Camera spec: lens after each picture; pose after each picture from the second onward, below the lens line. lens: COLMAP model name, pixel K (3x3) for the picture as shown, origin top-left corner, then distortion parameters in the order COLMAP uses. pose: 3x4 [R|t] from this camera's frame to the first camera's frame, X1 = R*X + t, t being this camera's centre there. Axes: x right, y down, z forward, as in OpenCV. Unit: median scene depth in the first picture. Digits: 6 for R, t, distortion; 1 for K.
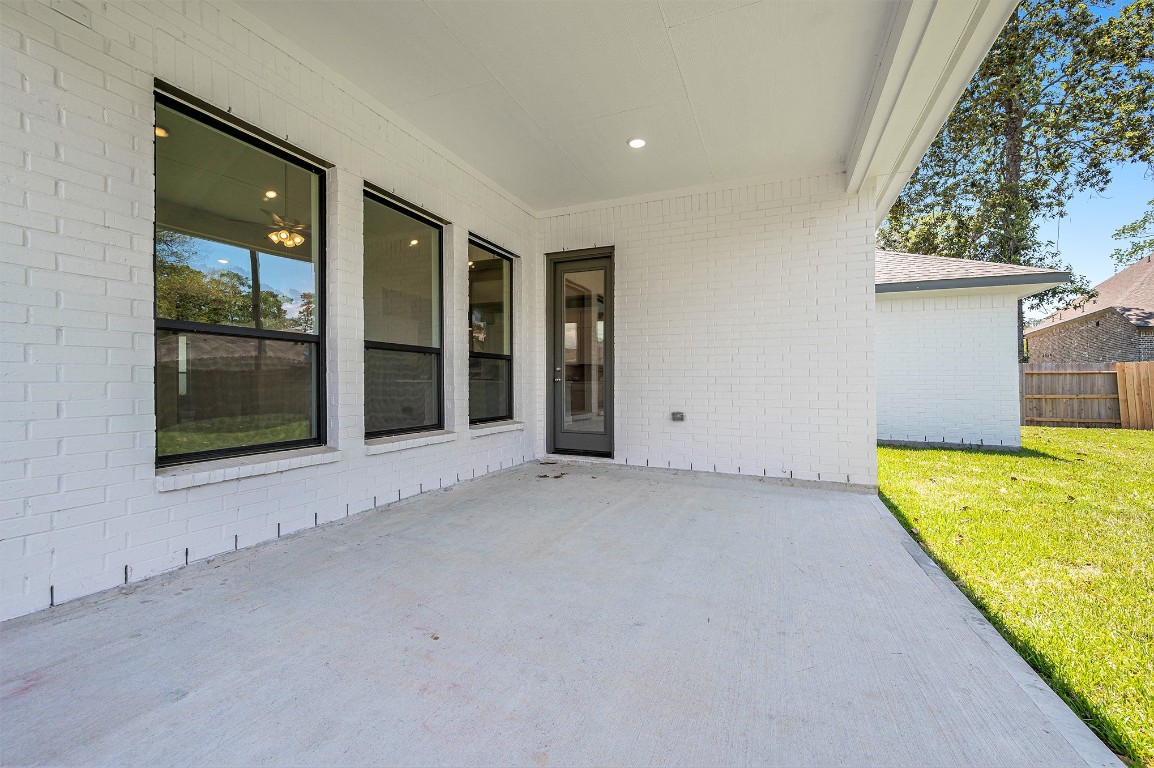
lens RADIAL K [[464.9, 0, 577.0], [0, 464.9, 384.0], [0, 0, 1]] dist [0.000152, 0.000013]
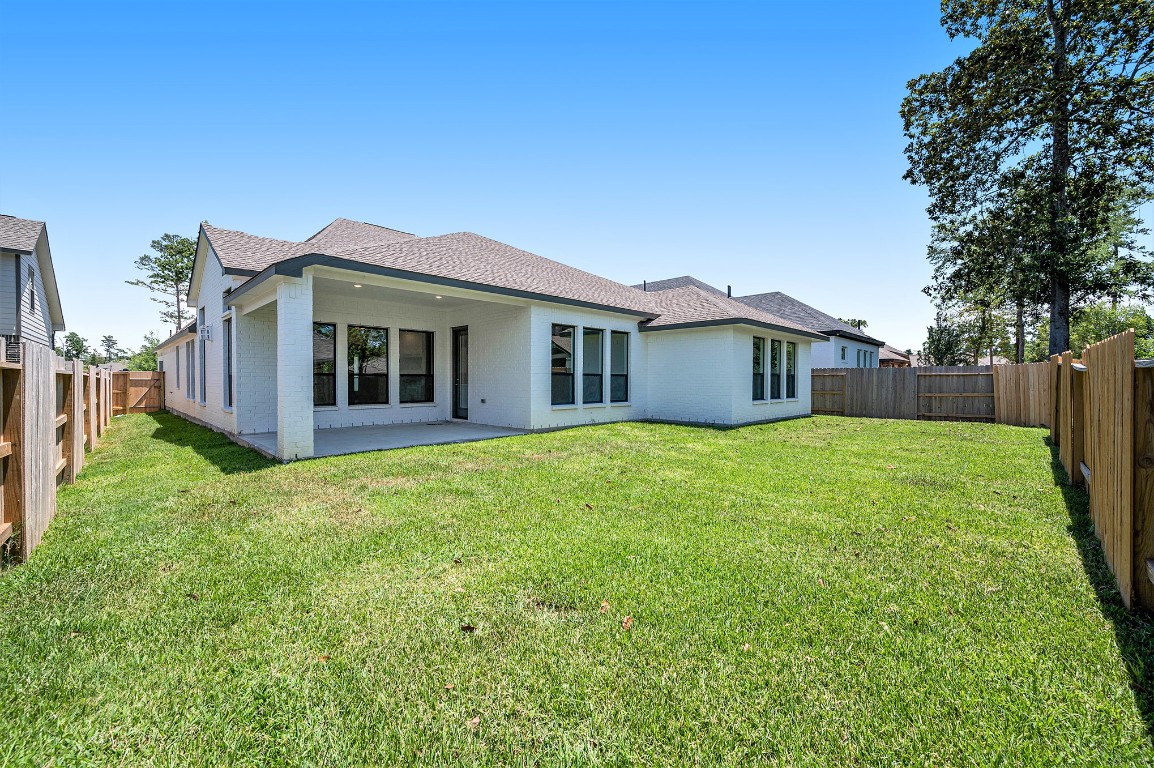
lens RADIAL K [[464.9, 0, 577.0], [0, 464.9, 384.0], [0, 0, 1]] dist [0.000152, 0.000013]
pose [[0.936255, -0.002426, -0.351313, 1.335238], [0.004115, 0.999983, 0.004062, -0.019570], [0.351297, -0.005249, 0.936249, -0.913039]]
